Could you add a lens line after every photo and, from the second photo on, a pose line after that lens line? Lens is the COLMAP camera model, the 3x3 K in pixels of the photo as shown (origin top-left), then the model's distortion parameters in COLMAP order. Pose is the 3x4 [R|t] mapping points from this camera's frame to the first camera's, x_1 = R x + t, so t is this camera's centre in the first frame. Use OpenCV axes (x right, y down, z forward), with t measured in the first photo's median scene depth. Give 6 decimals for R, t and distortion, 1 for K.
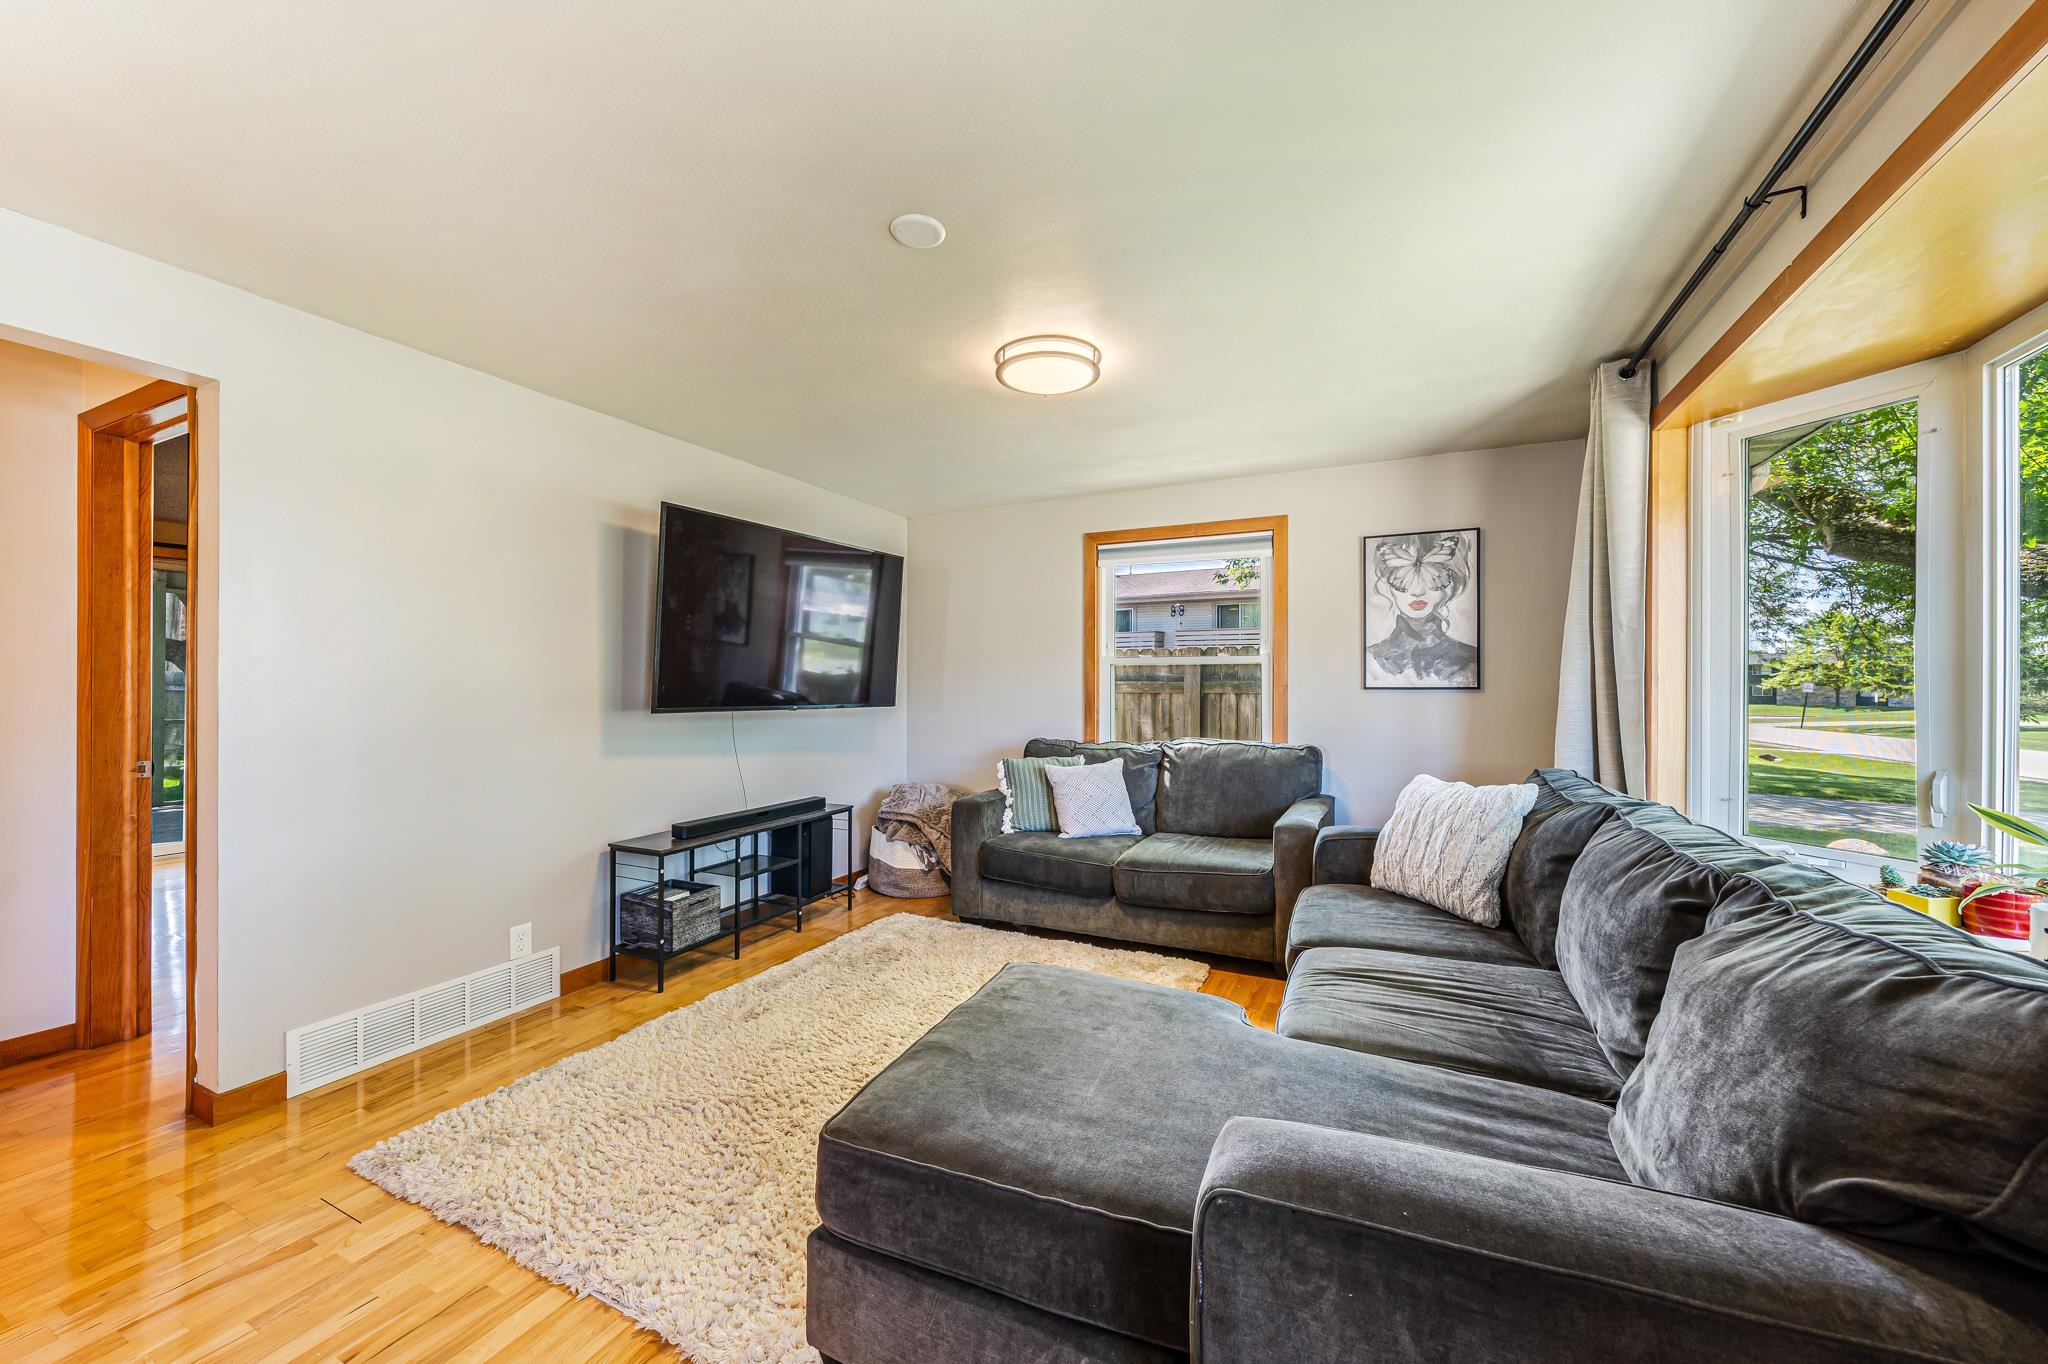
lens RADIAL K [[764.4, 0, 1021.0], [0, 764.4, 687.1], [0, 0, 1]] dist [-0.010410, -0.000081]
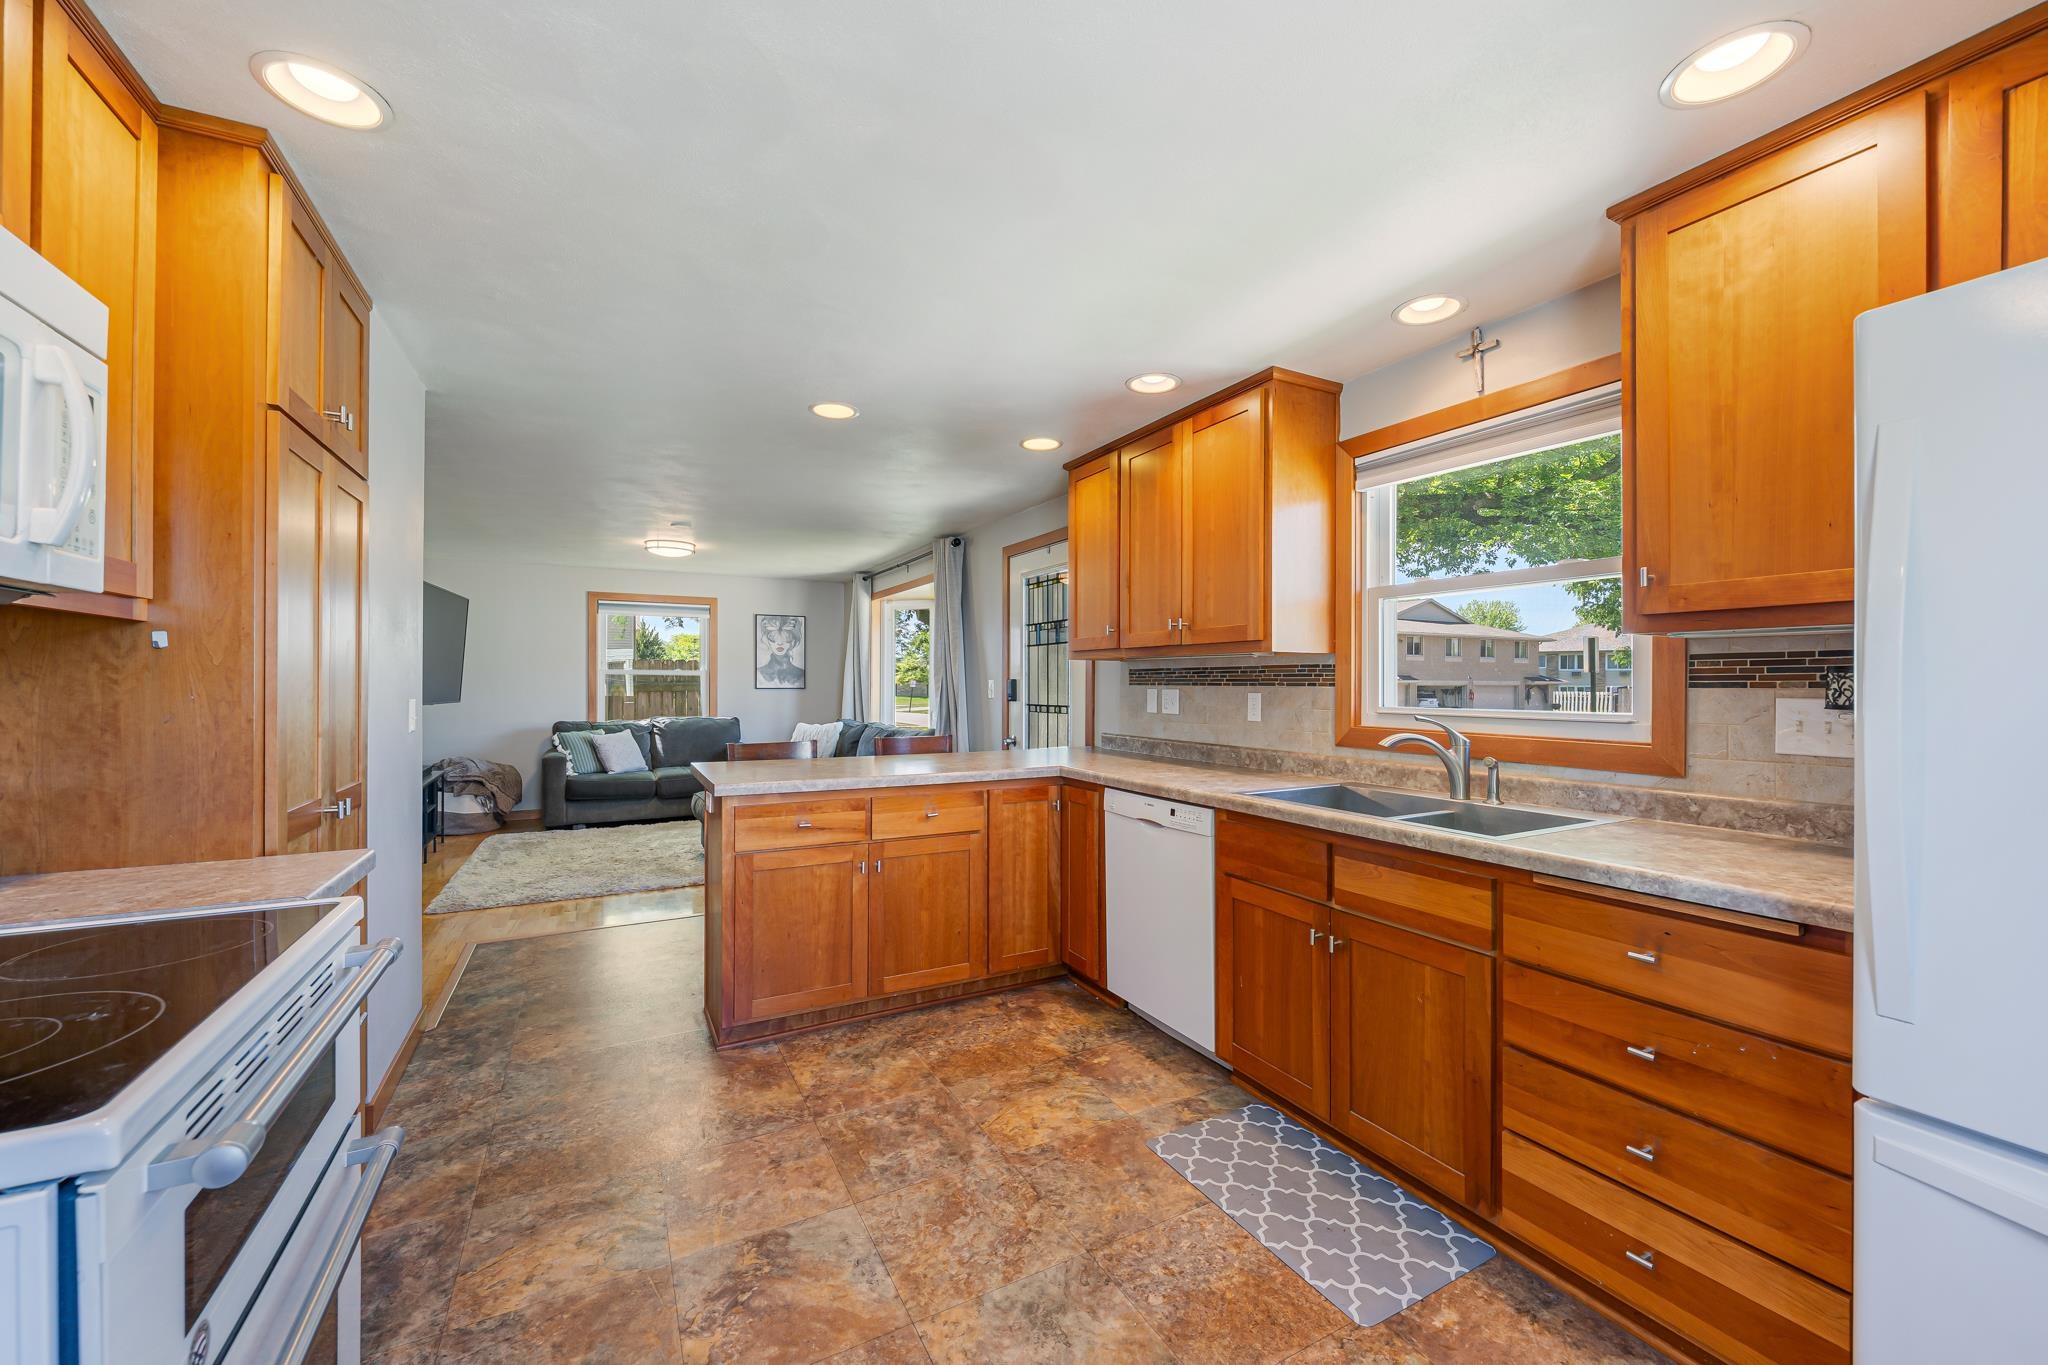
lens RADIAL K [[802.3, 0, 1035.7], [0, 802.3, 679.1], [0, 0, 1]] dist [-0.001337, -0.000266]
pose [[0.575530, 0.003340, 0.817774, -0.911559], [0.001271, 0.999987, -0.004979, -0.011748], [-0.817780, 0.003905, 0.575518, -0.886863]]
